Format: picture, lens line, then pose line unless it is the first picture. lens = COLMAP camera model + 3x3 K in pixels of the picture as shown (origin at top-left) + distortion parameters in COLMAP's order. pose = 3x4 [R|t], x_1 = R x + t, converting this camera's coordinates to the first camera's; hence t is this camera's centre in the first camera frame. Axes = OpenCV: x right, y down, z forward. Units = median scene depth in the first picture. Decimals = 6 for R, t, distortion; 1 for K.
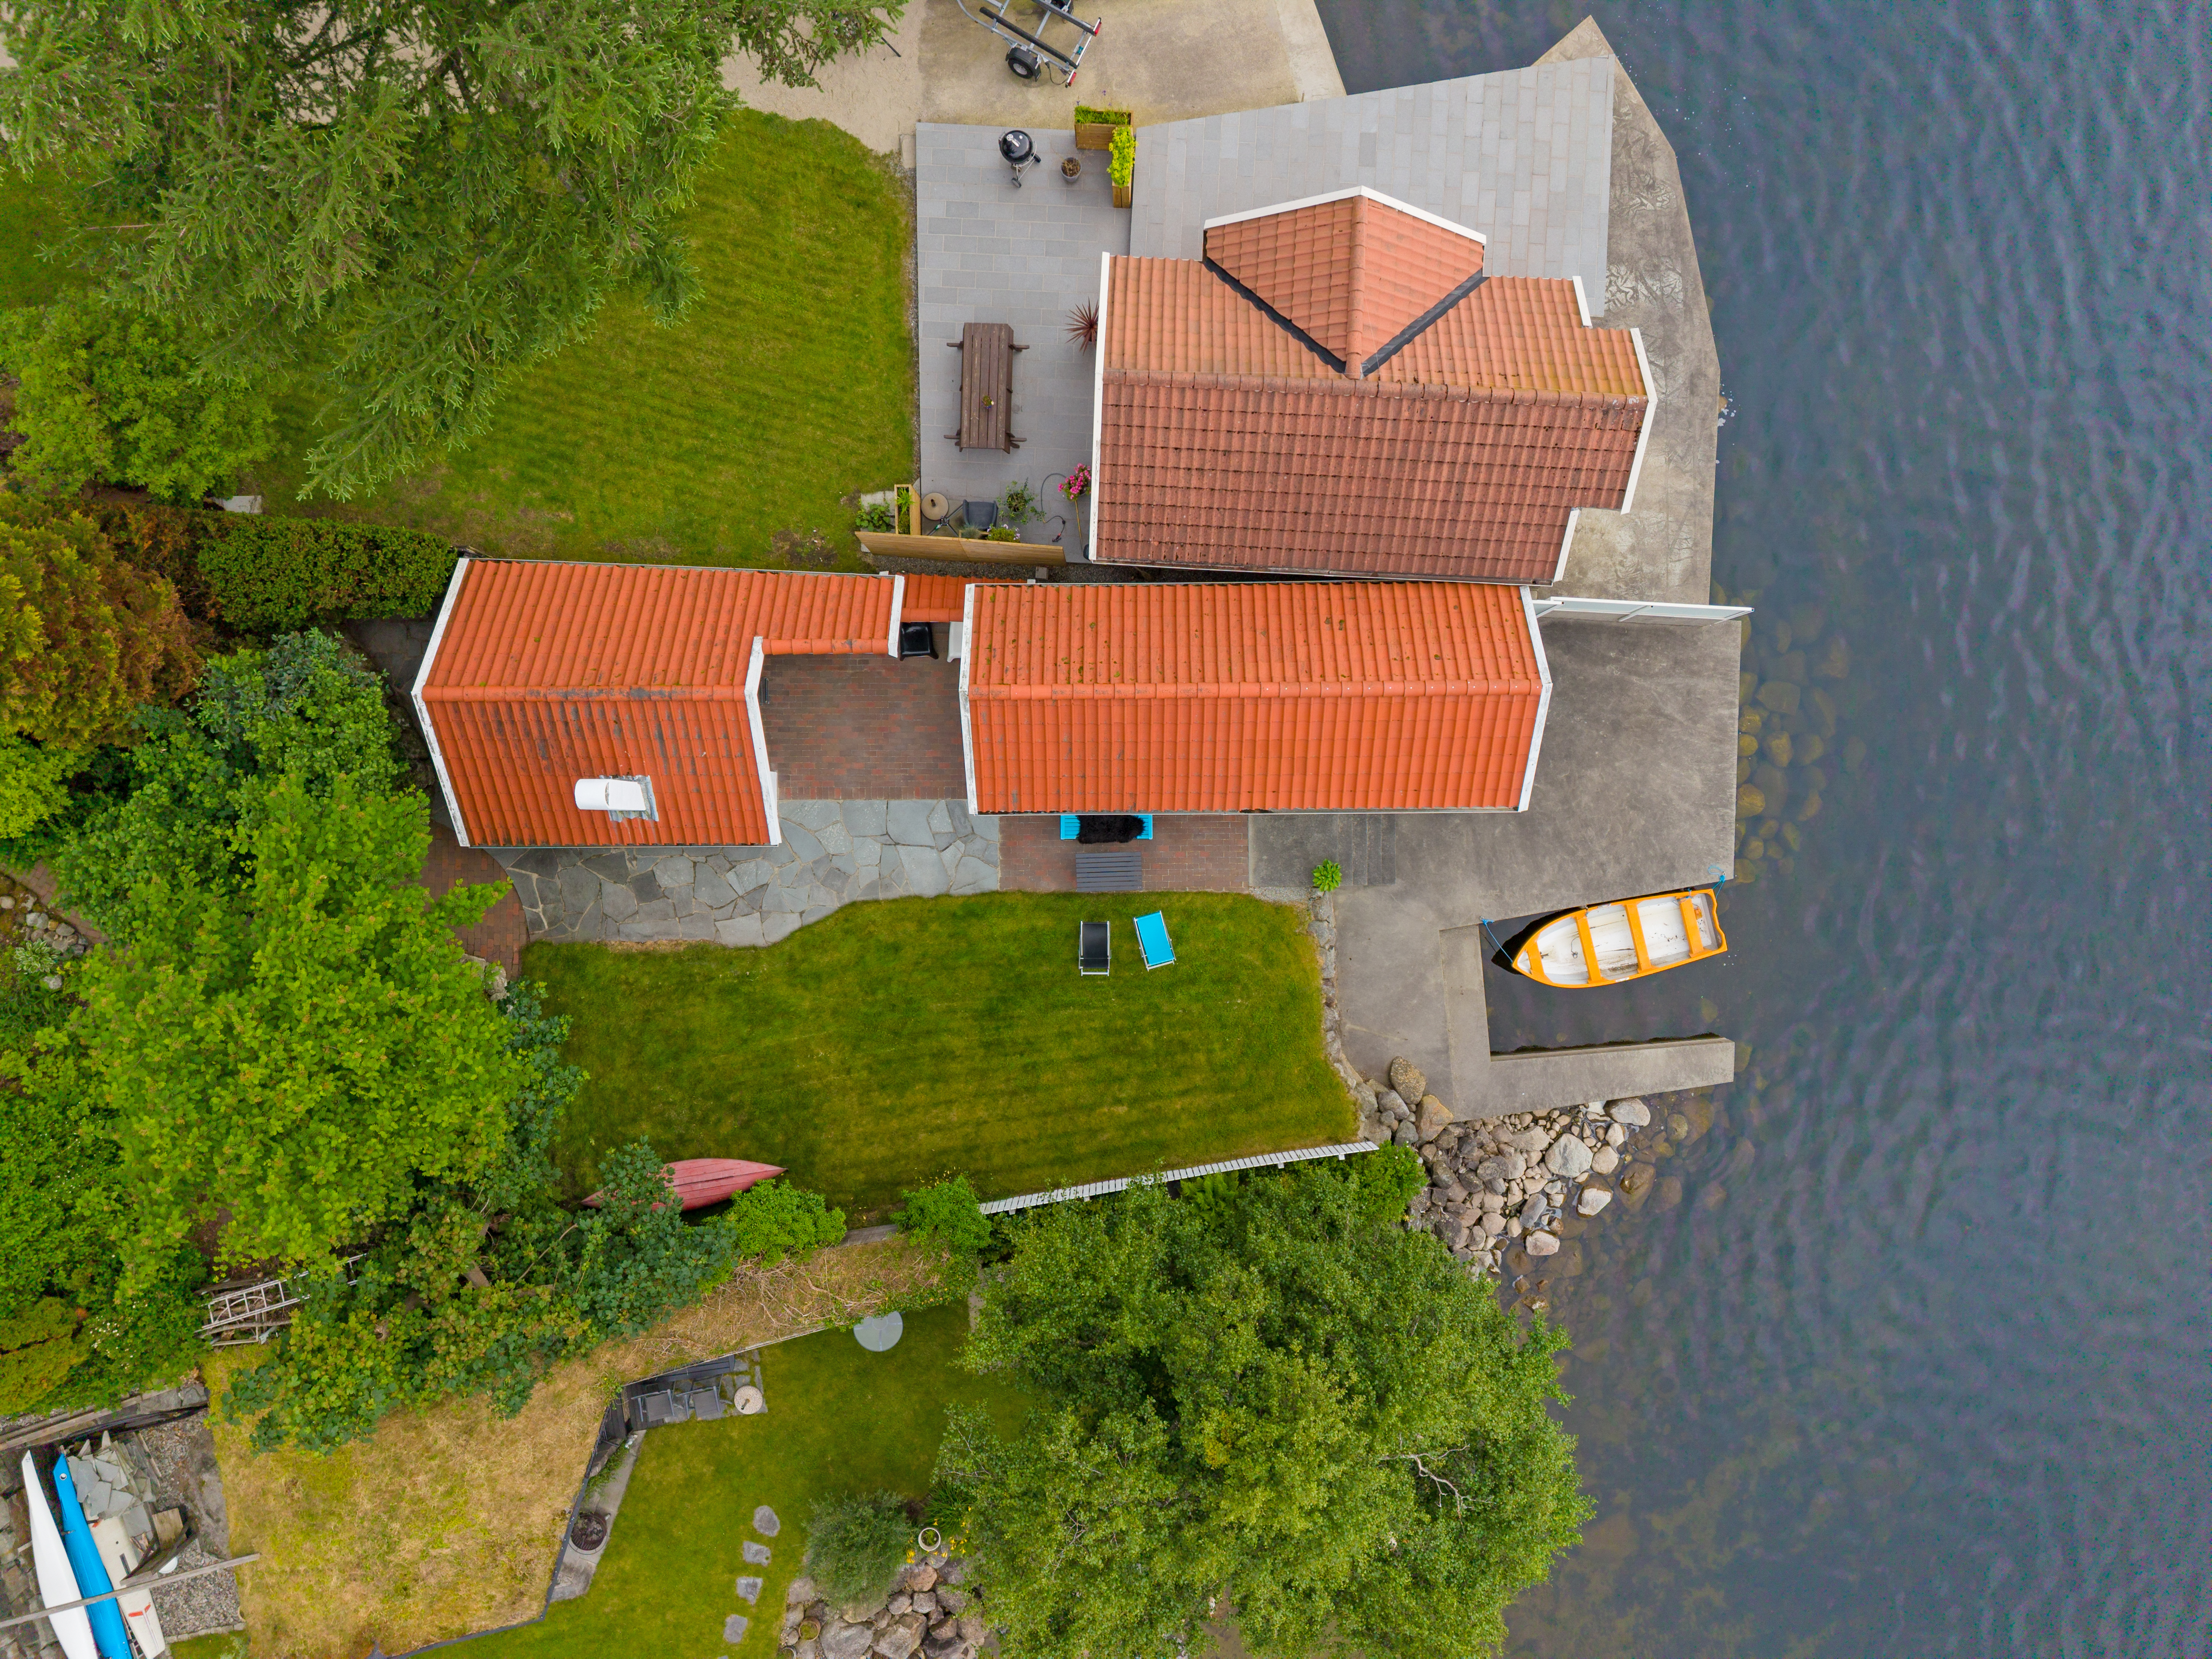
lens RADIAL K [[1486.8, 0, 1106.0], [0, 1486.8, 829.5], [0, 0, 1]] dist [0.051976, -0.085469]
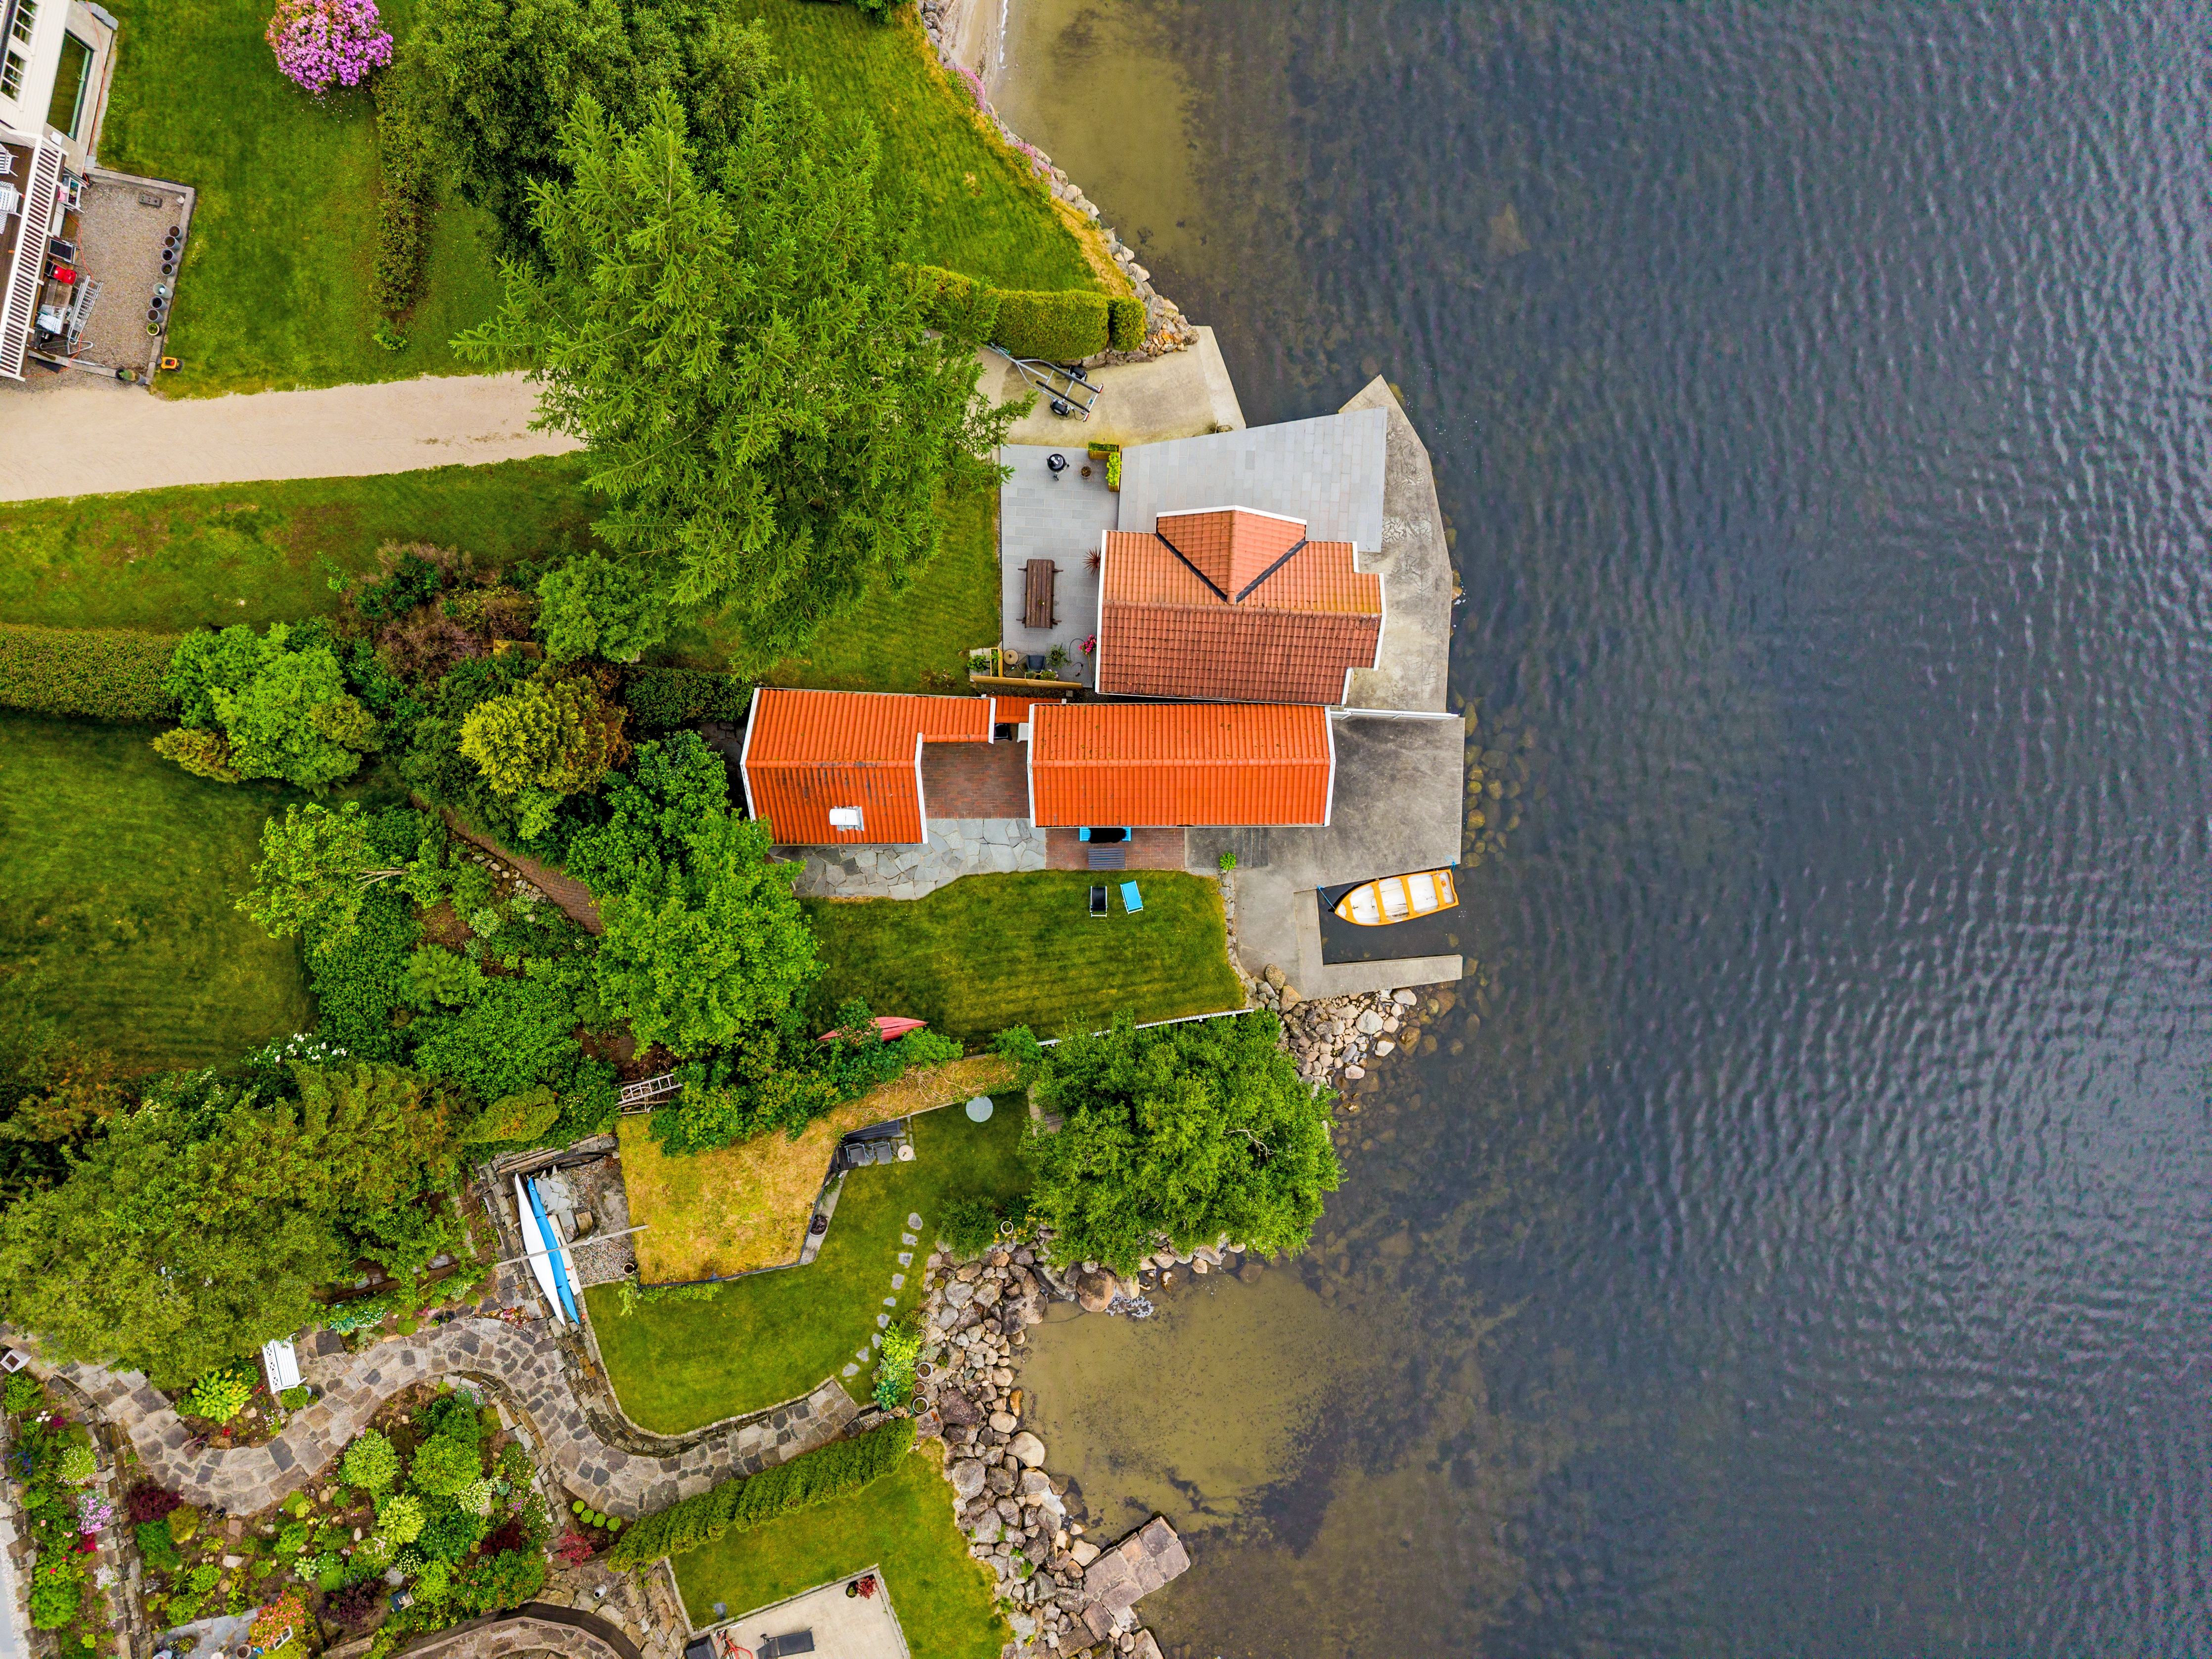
lens RADIAL K [[1486.8, 0, 1106.0], [0, 1486.8, 829.5], [0, 0, 1]] dist [0.051976, -0.085469]
pose [[0.999942, 0.001097, -0.010680, 0.020498], [-0.001126, 0.999996, -0.002684, -0.002392], [0.010677, 0.002696, 0.999939, -0.805084]]
